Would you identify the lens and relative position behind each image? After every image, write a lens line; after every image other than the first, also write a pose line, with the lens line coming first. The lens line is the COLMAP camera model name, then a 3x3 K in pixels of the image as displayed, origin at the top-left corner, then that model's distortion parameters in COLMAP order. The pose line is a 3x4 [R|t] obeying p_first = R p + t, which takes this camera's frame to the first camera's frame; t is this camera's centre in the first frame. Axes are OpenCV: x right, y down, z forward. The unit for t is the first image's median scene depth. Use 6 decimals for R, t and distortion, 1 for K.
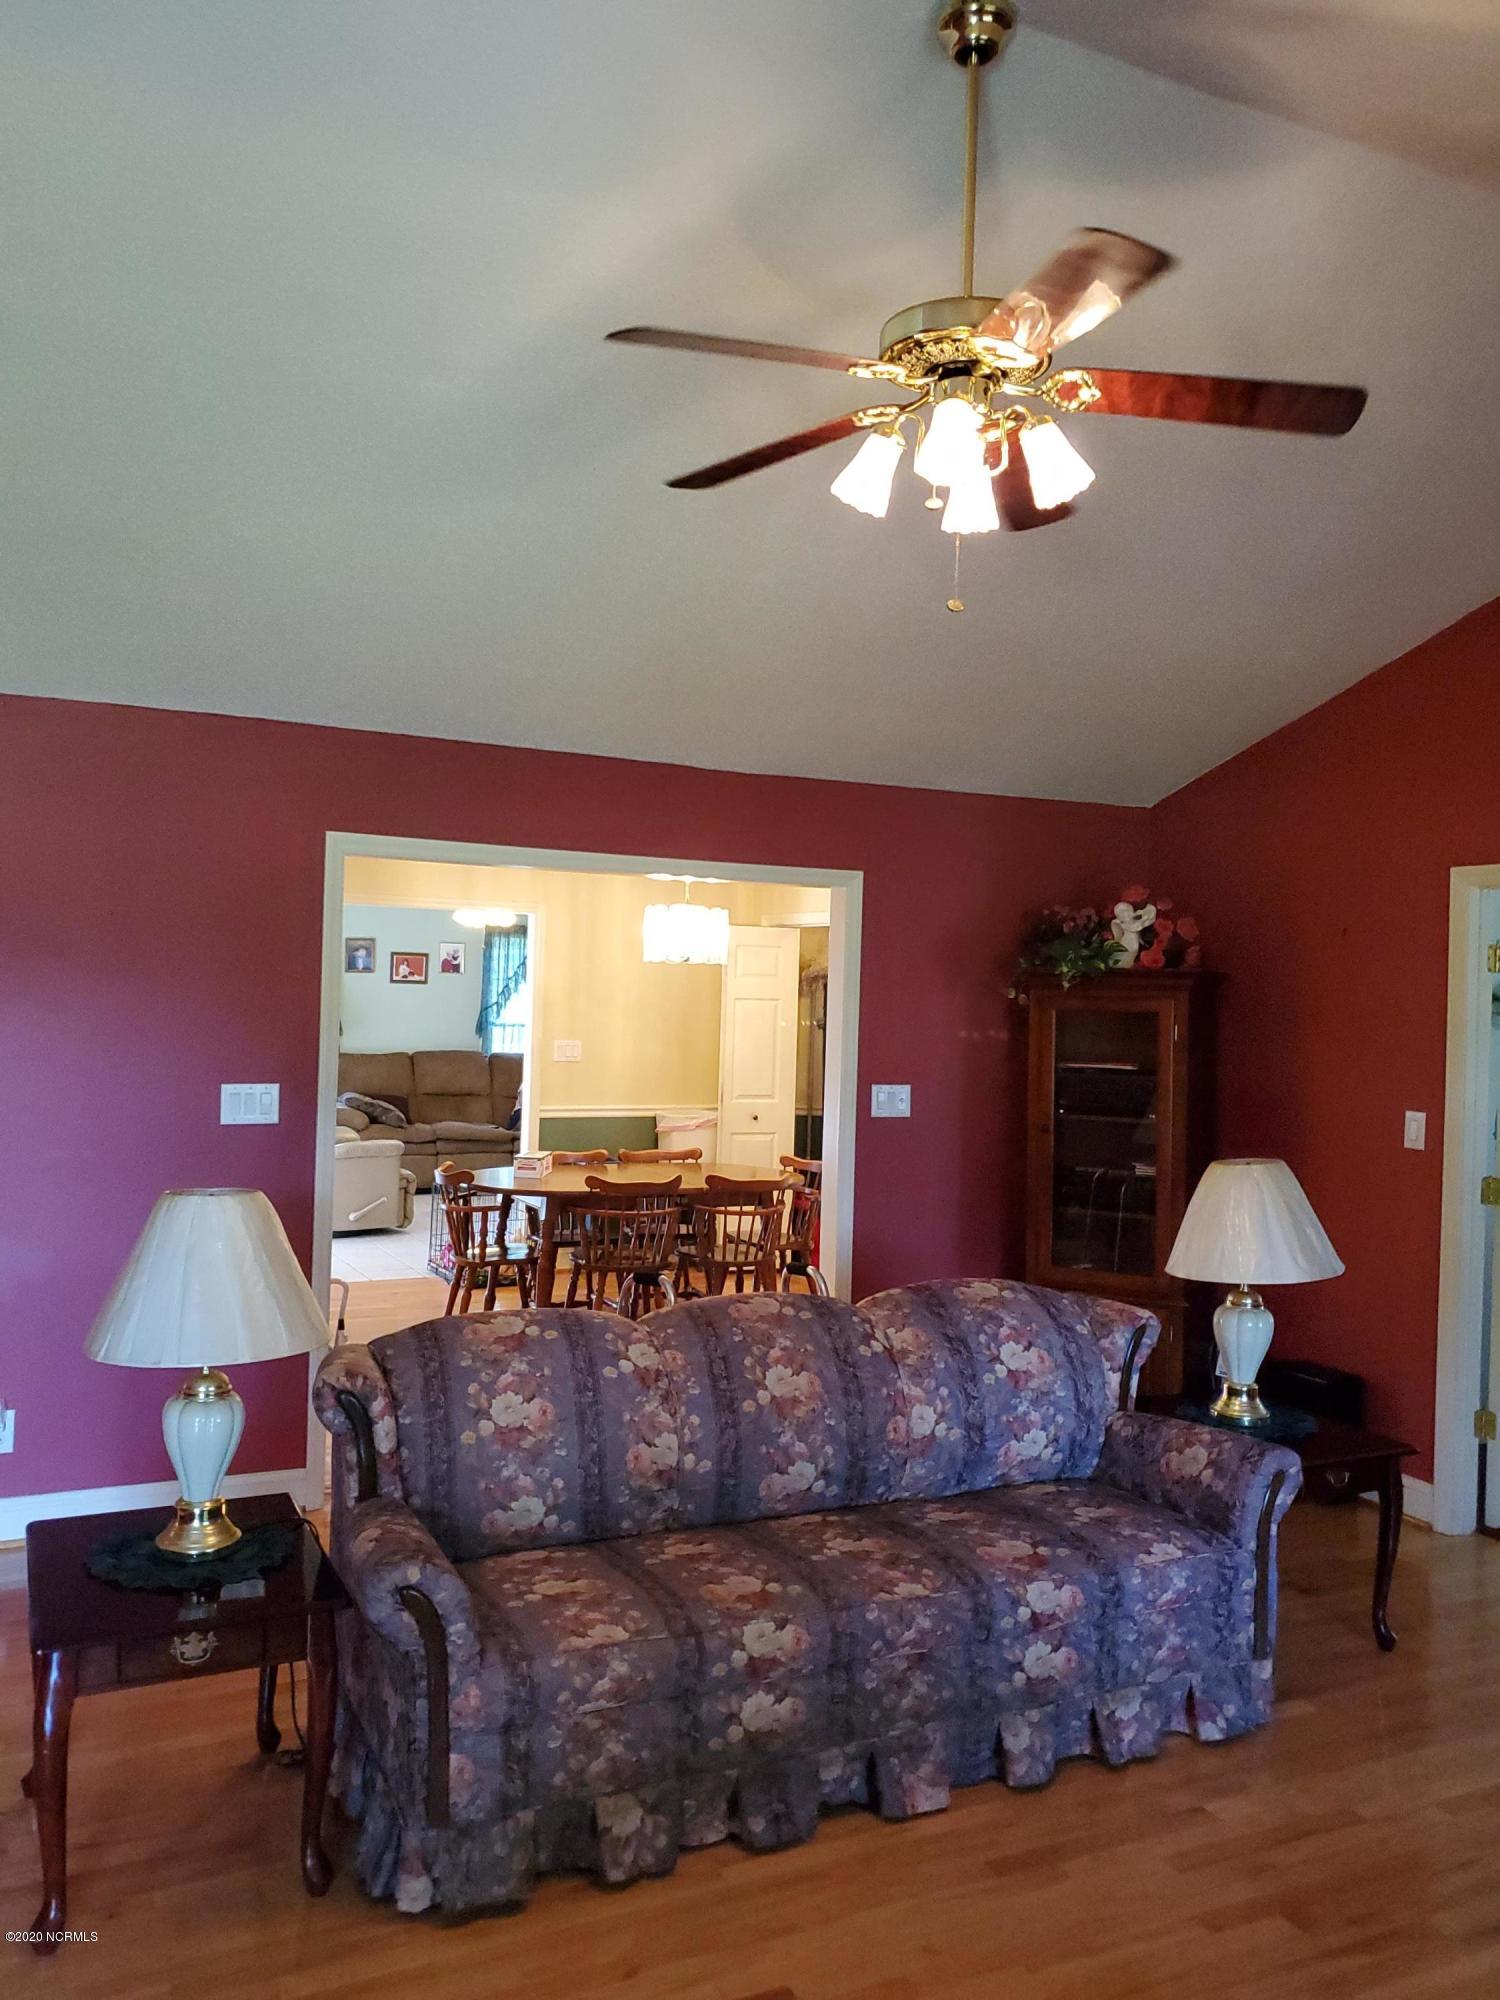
lens RADIAL K [[1566.5, 0, 743.2], [0, 1566.5, 997.4], [0, 0, 1]] dist [0.020085, 0.008611]
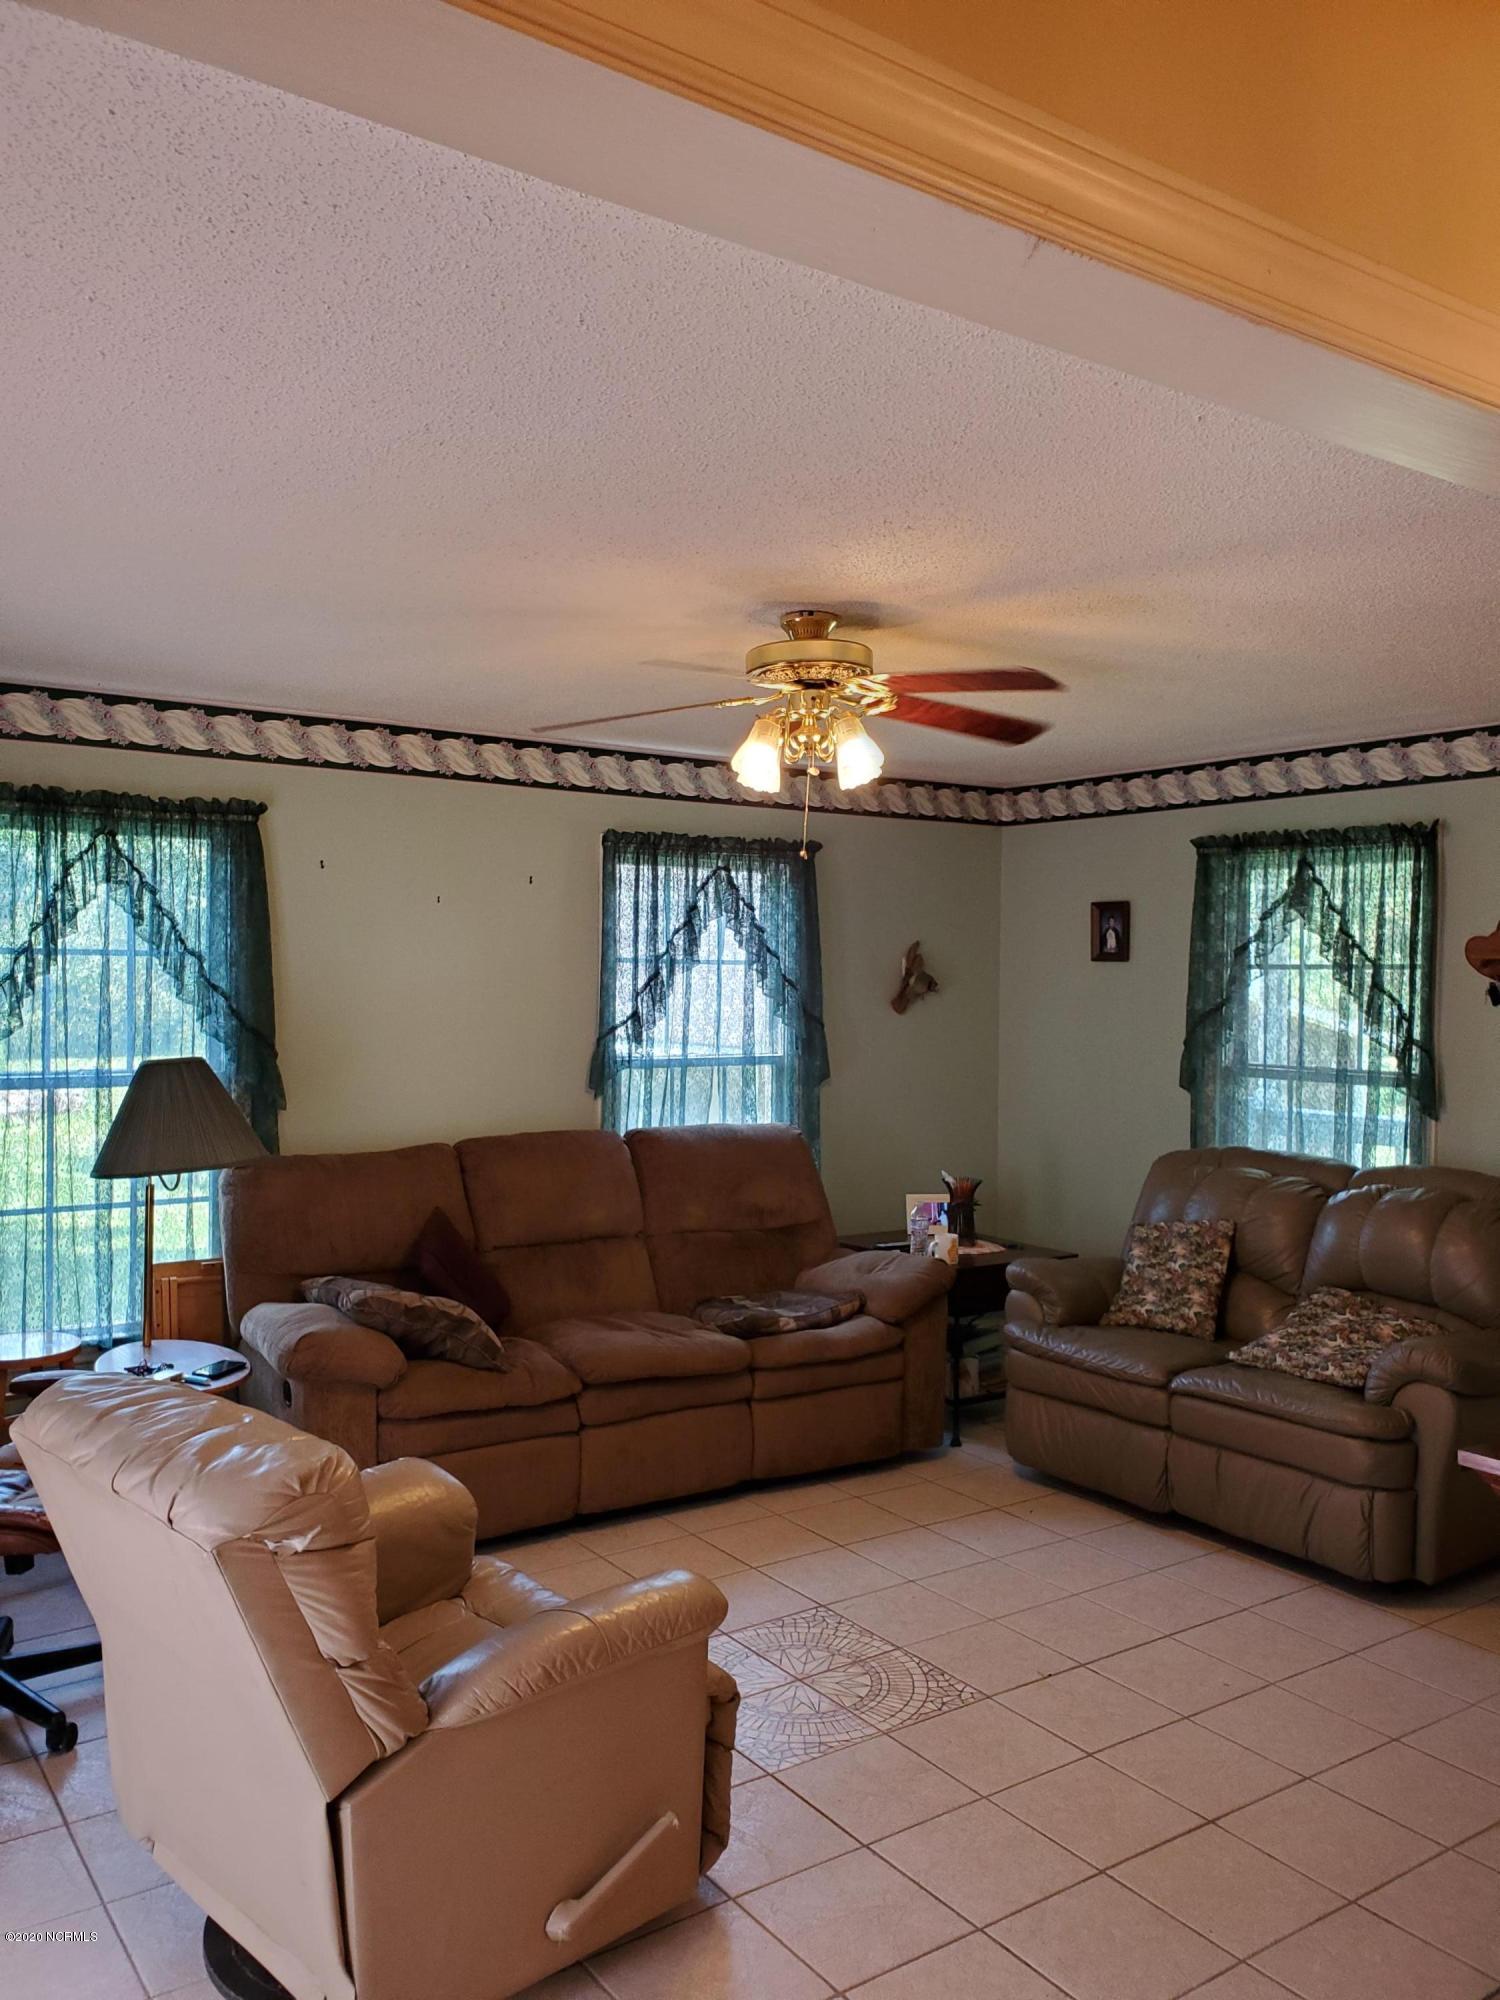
lens RADIAL K [[1566.5, 0, 736.6], [0, 1566.5, 1003.9], [0, 0, 1]] dist [0.020085, 0.008611]
pose [[0.987980, -0.020718, 0.153189, -0.210020], [0.018319, 0.999687, 0.017055, -0.006671], [-0.153494, -0.014044, 0.988050, 0.615528]]
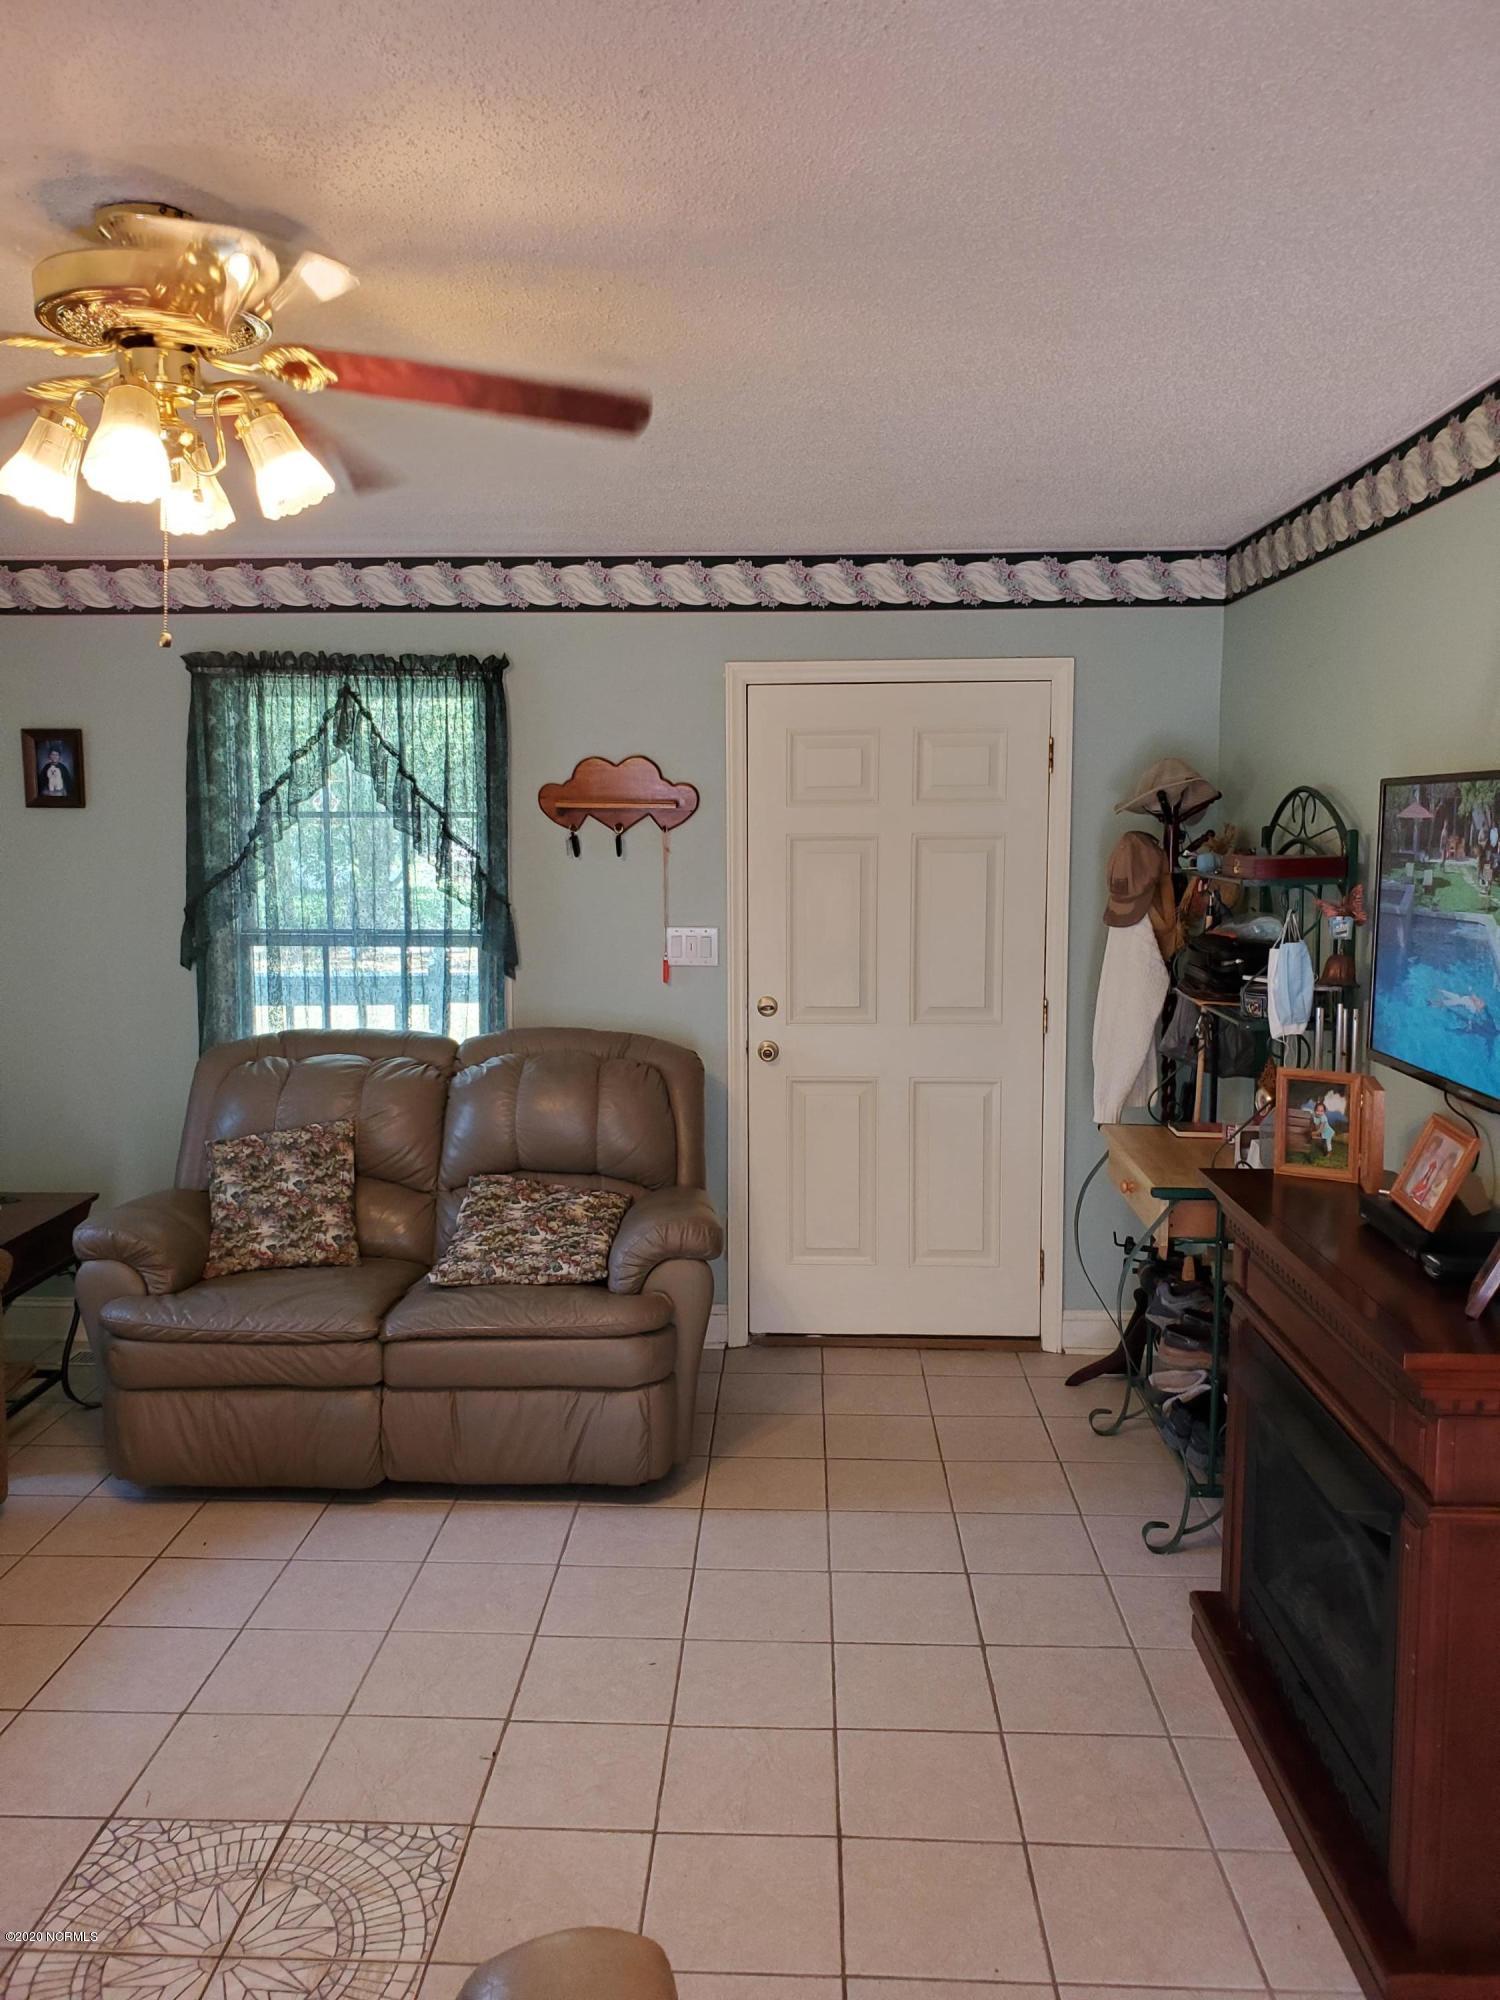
lens RADIAL K [[1566.5, 0, 751.4], [0, 1566.5, 979.8], [0, 0, 1]] dist [0.020085, 0.008611]
pose [[0.479677, -0.117484, 0.869545, -0.222871], [0.021417, 0.992268, 0.122251, -0.007600], [-0.877184, -0.040018, 0.478484, 0.644399]]
